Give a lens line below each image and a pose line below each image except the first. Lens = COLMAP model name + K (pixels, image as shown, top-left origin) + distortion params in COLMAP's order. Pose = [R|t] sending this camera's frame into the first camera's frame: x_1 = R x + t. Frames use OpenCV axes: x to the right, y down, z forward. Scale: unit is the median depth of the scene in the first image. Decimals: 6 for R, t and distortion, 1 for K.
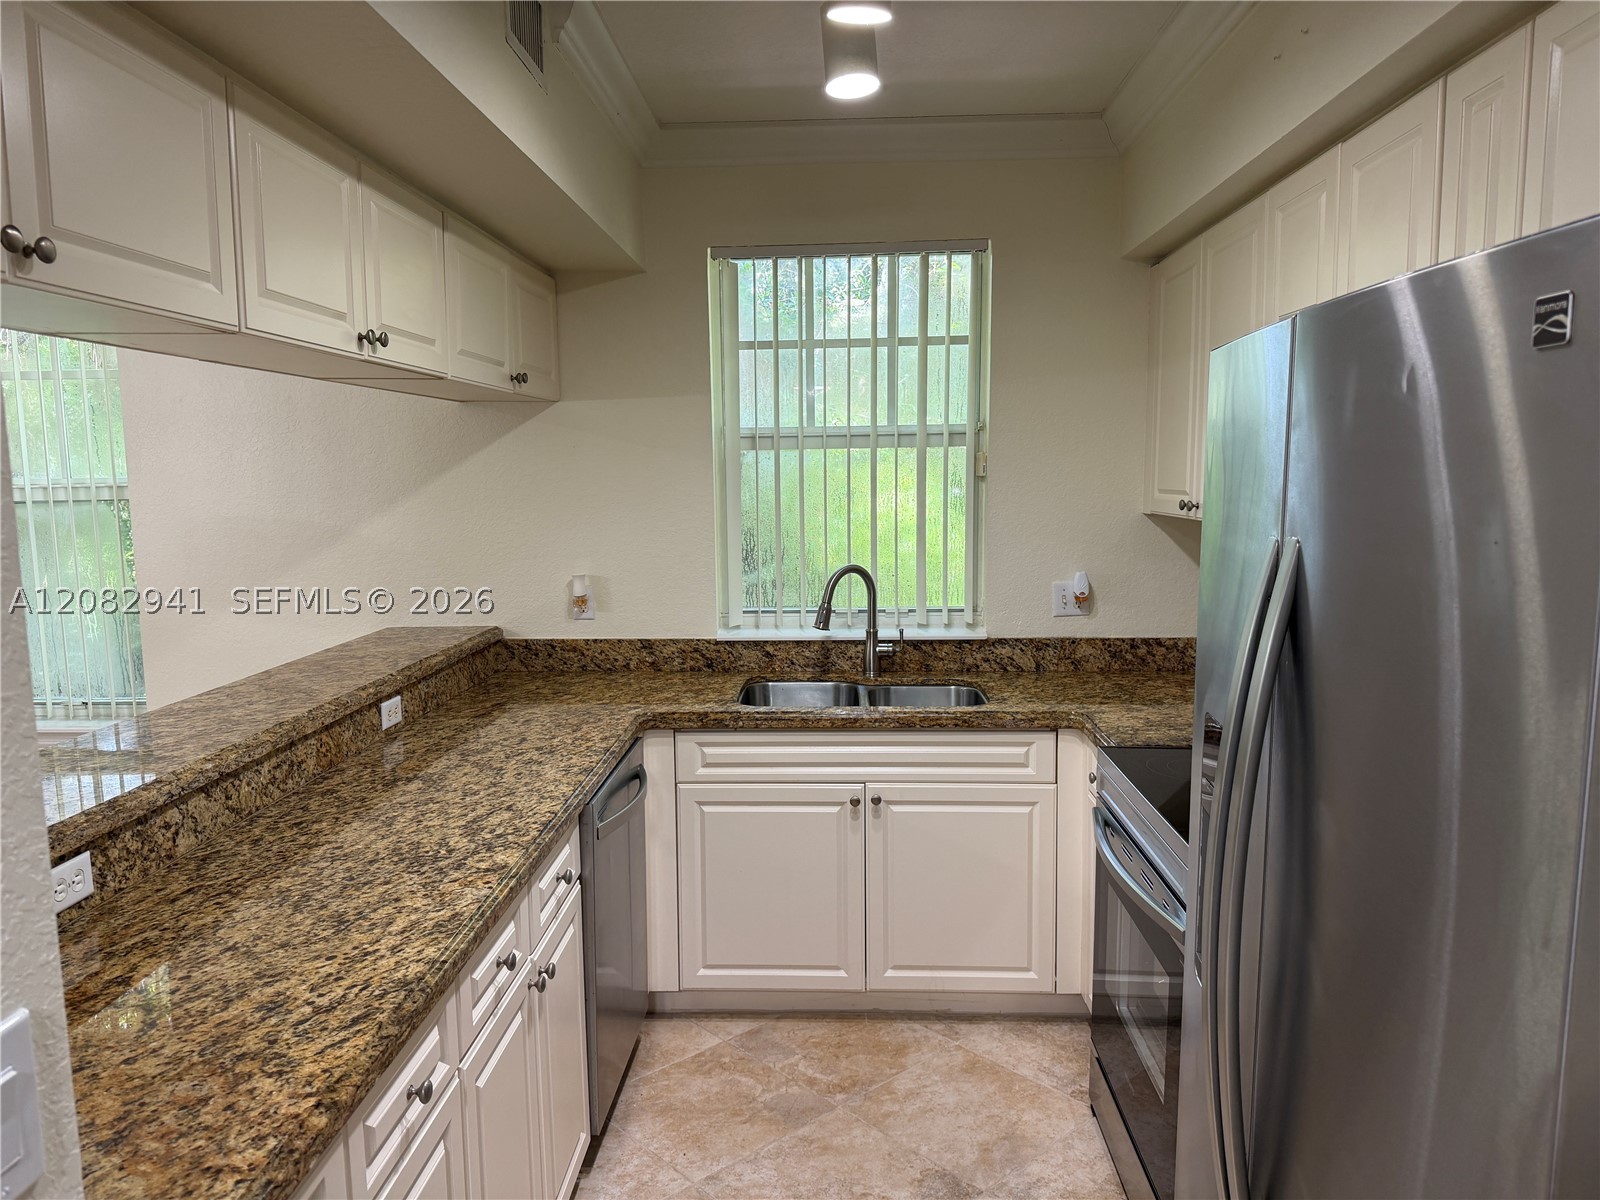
lens RADIAL K [[1115.0, 0, 804.2], [0, 1115.0, 609.5], [0, 0, 1]] dist [0.067989, -0.112391]
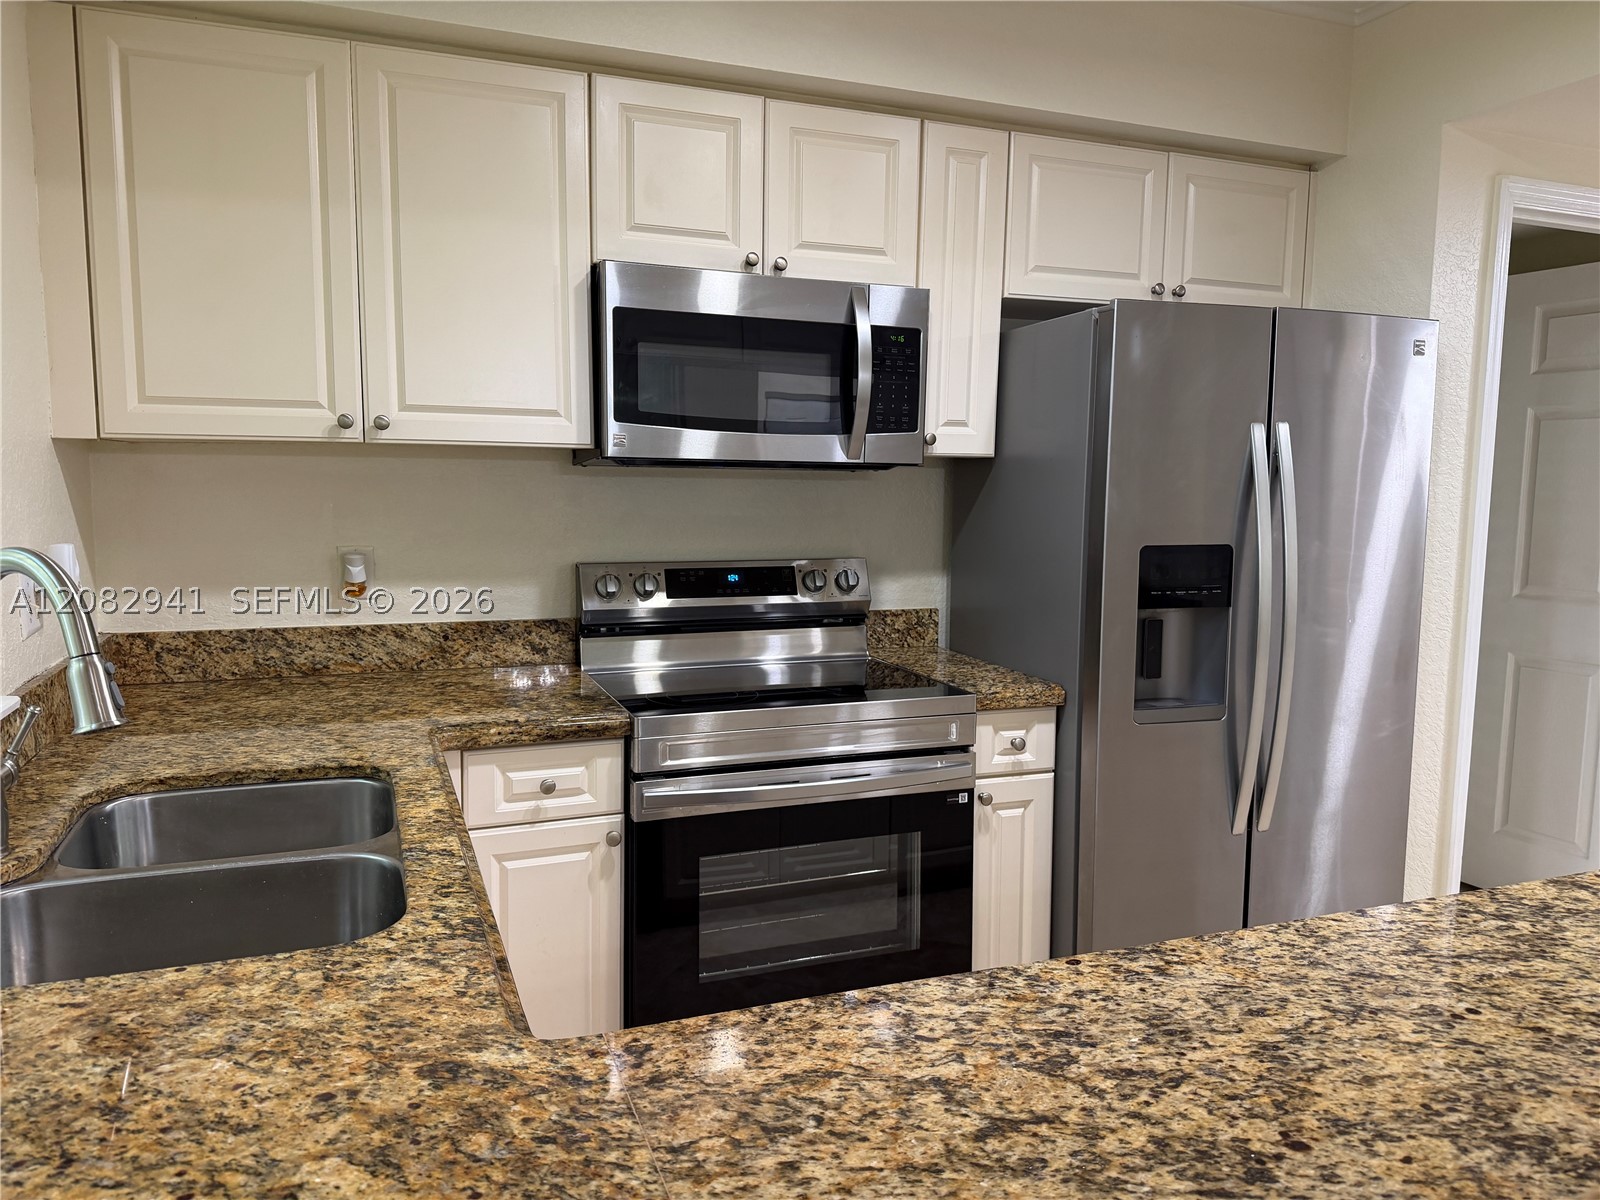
lens RADIAL K [[1126.8, 0, 795.2], [0, 1126.8, 603.0], [0, 0, 1]] dist [0.062207, -0.081980]
pose [[-0.394066, -0.096948, 0.913955, -0.534265], [0.107601, 0.982716, 0.150635, -0.070750], [-0.912762, 0.157703, -0.376823, 1.258222]]
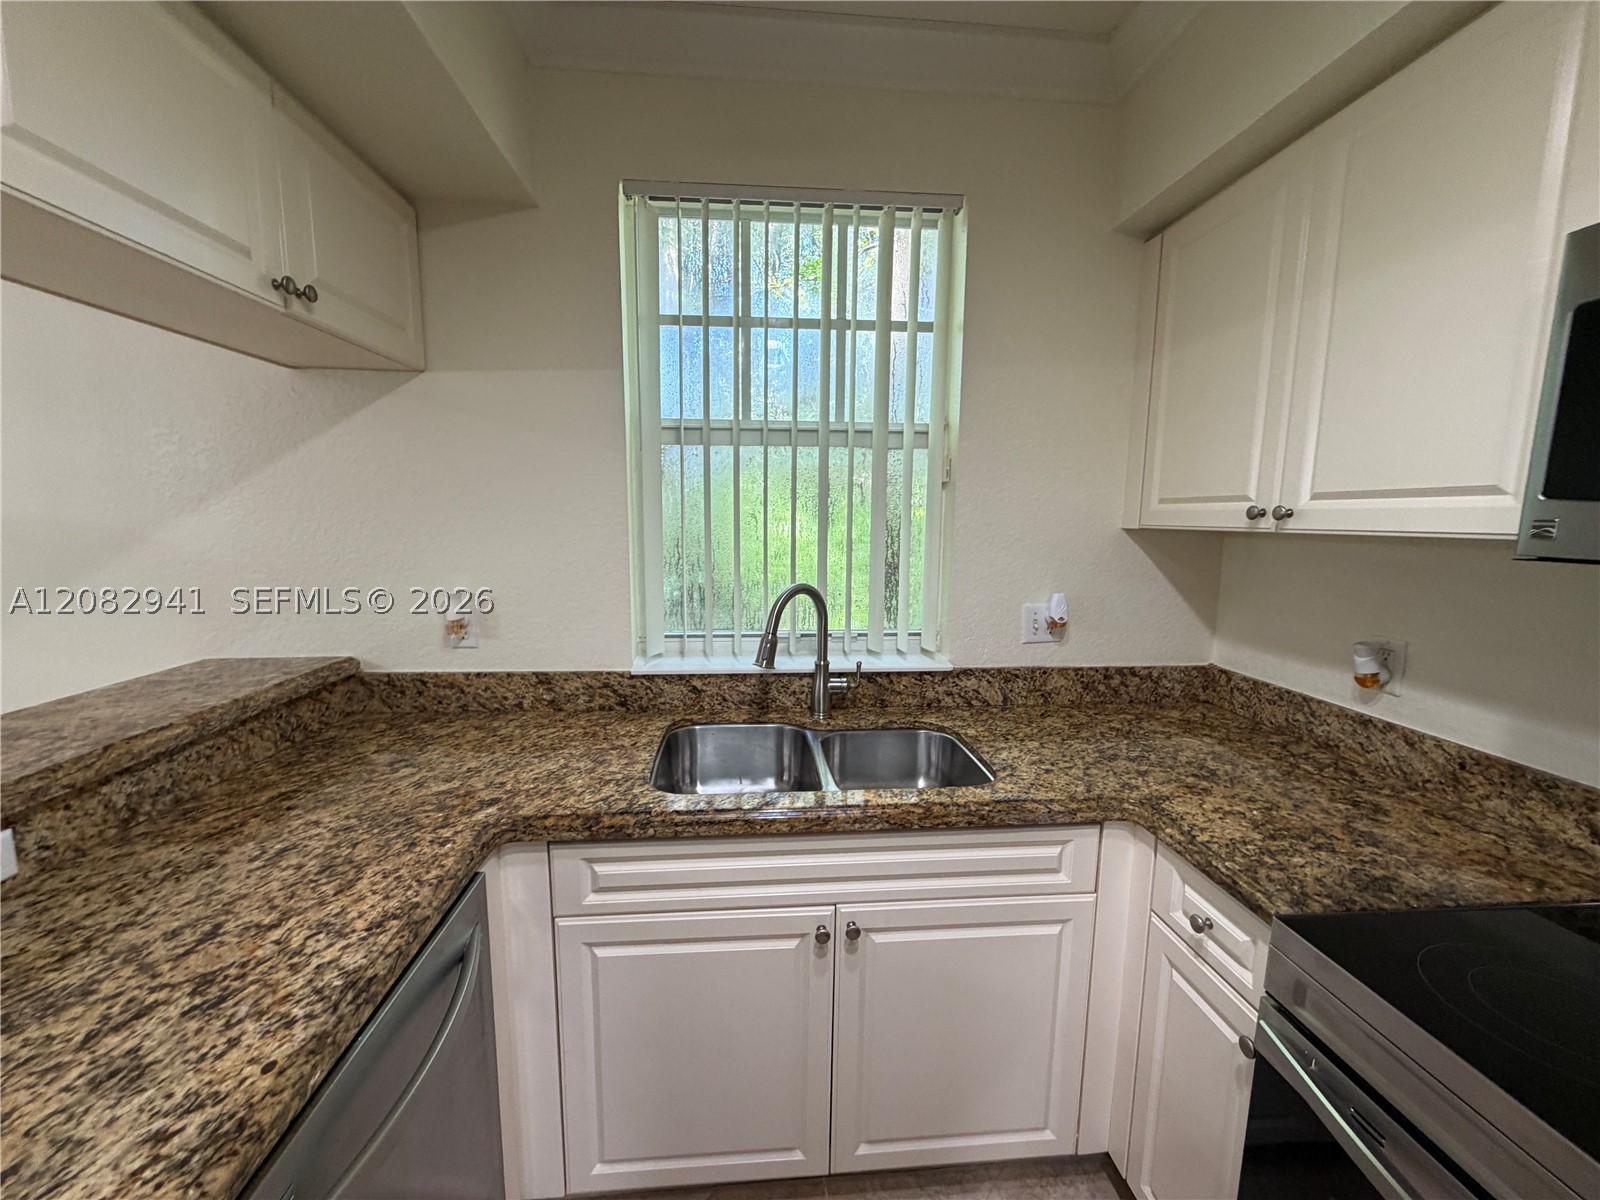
lens RADIAL K [[639.1, 0, 797.1], [0, 639.1, 597.5], [0, 0, 1]] dist [0.001153, 0.000572]
pose [[0.992454, 0.003649, 0.122560, -0.022544], [-0.004148, 0.999984, 0.003821, -0.044649], [-0.122544, -0.004301, 0.992454, 0.749430]]
